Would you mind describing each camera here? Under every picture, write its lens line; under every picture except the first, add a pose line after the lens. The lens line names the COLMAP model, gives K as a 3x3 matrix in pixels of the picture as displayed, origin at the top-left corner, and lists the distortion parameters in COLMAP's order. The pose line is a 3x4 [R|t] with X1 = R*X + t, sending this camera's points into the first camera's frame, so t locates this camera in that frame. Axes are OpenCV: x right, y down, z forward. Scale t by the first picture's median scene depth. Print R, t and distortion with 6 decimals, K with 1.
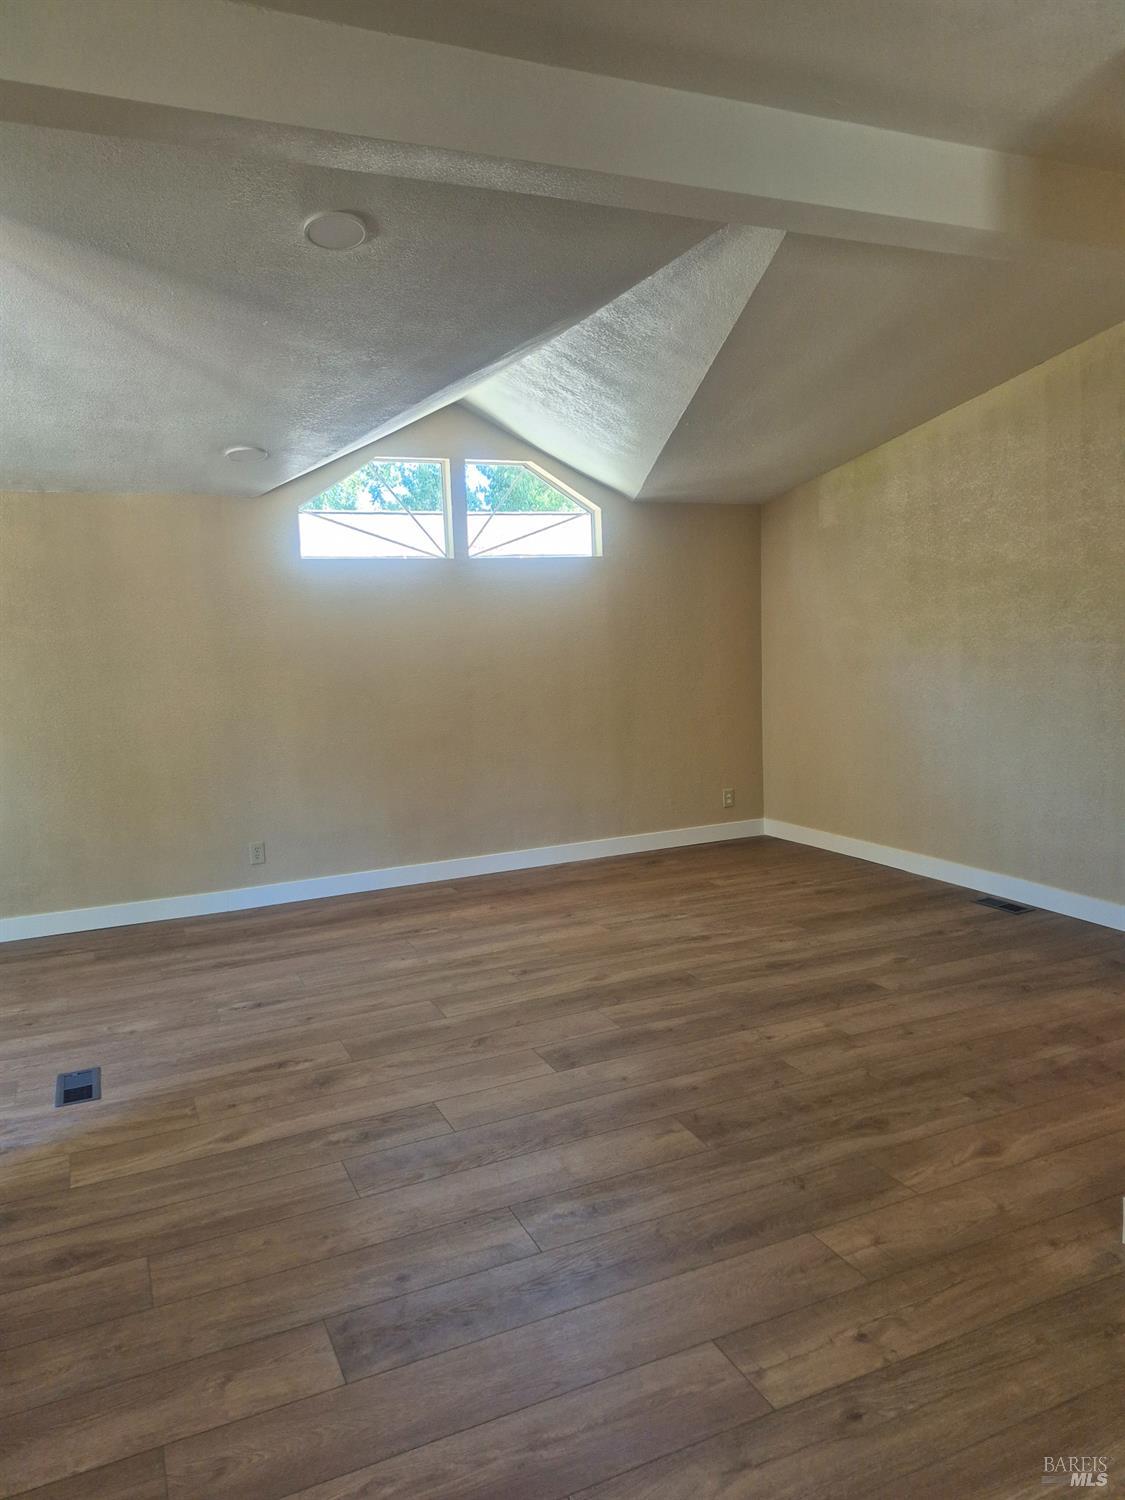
lens RADIAL K [[1002.1, 0, 567.2], [0, 1002.1, 742.1], [0, 0, 1]] dist [0.087057, -0.121084]
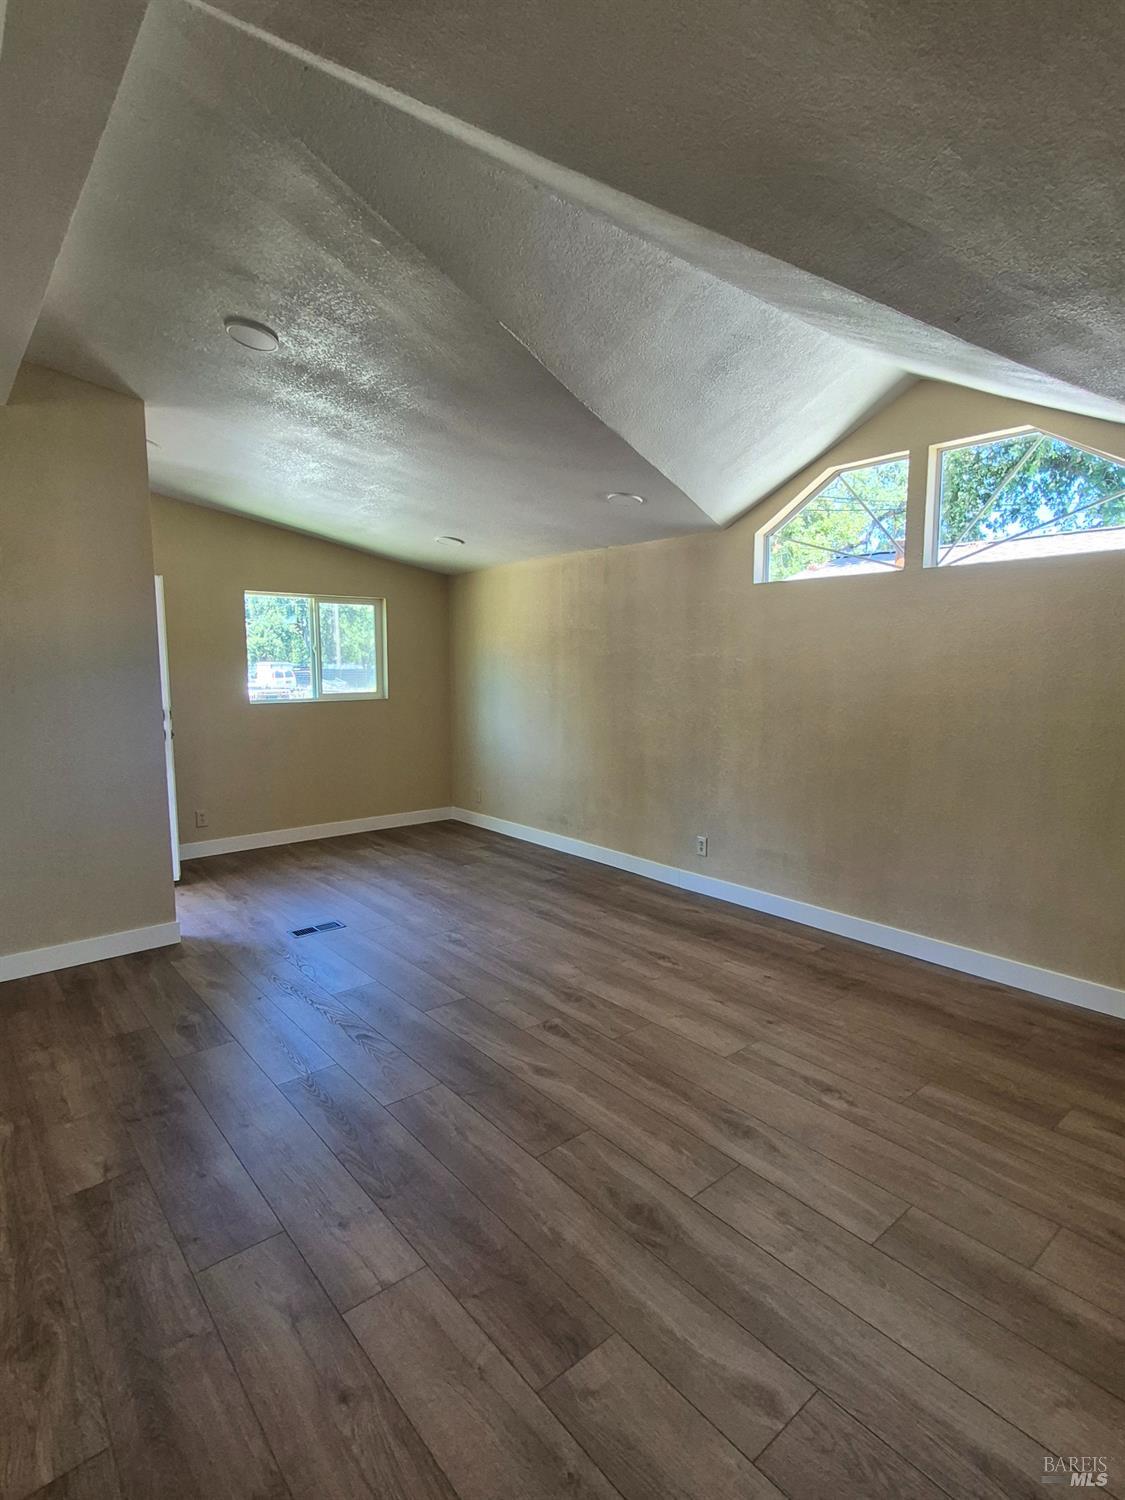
lens RADIAL K [[772.0, 0, 600.9], [0, 772.0, 751.8], [0, 0, 1]] dist [0.004640, -0.000007]
pose [[0.294549, 0.153534, -0.943222, 0.587226], [-0.121736, 0.984997, 0.122318, -0.110955], [0.947851, 0.078795, 0.308821, 0.782270]]
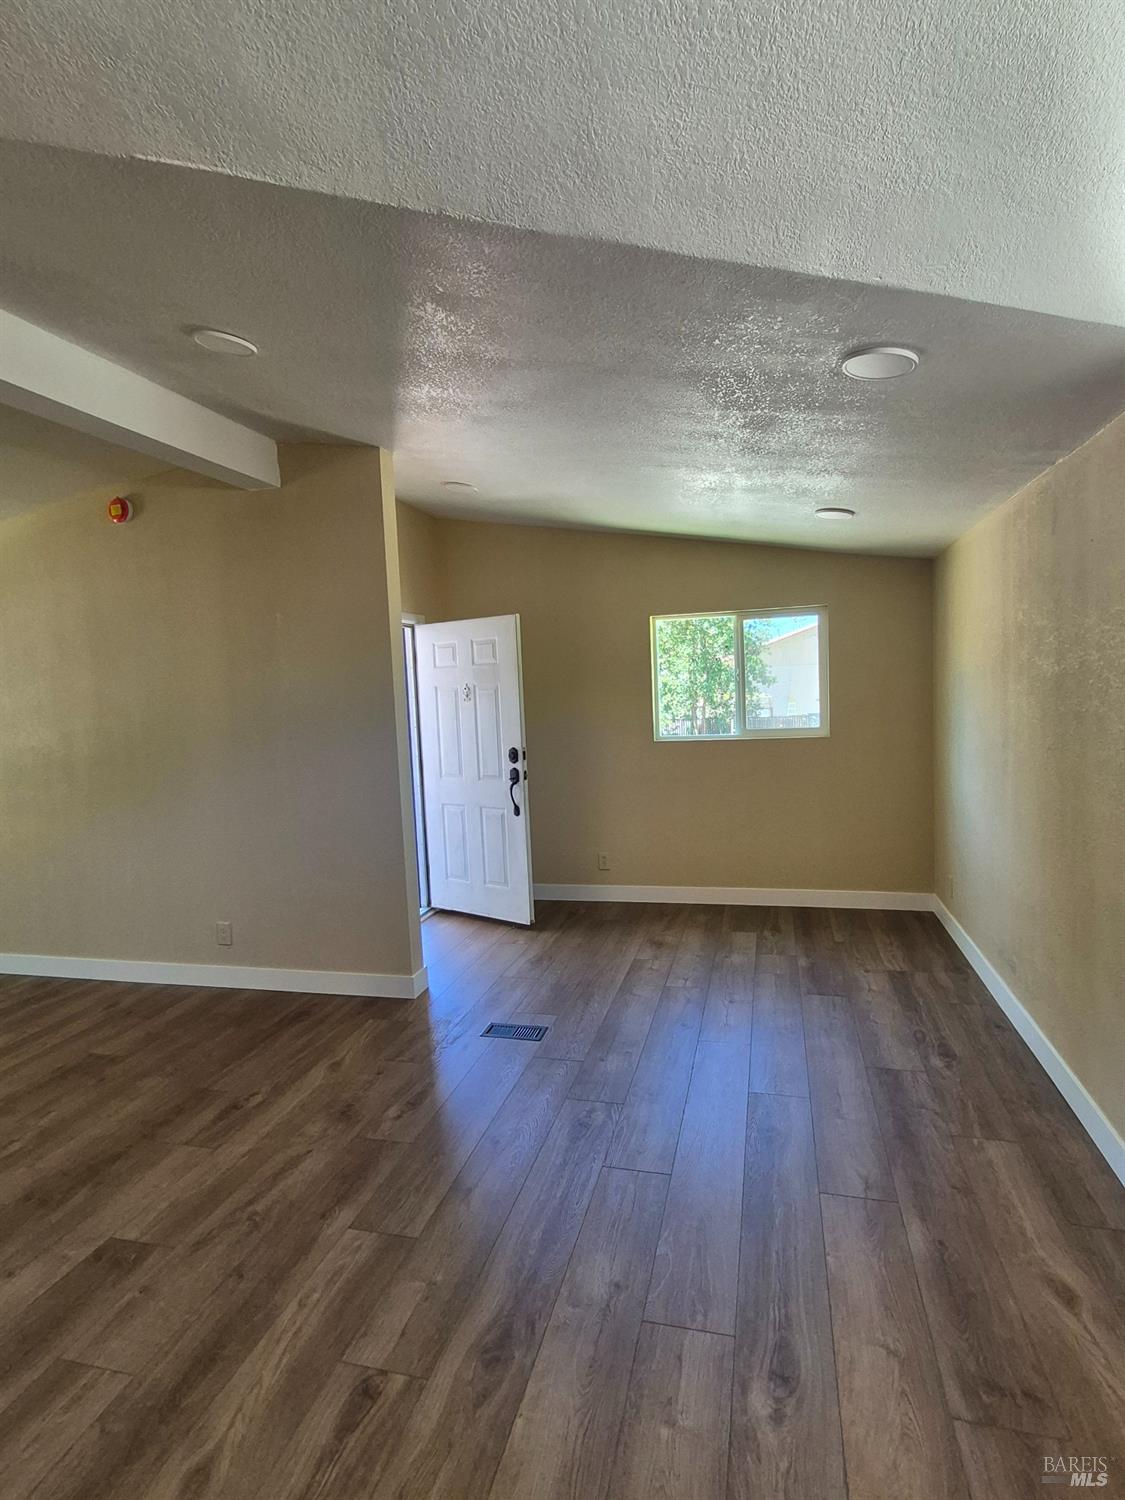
lens RADIAL K [[770.8, 0, 585.3], [0, 770.8, 748.8], [0, 0, 1]] dist [-0.001620, -0.000418]
pose [[-0.623692, 0.129356, -0.770893, 0.142637], [-0.023314, 0.982695, 0.183758, -0.160125], [0.781323, 0.132581, -0.609883, 1.245696]]
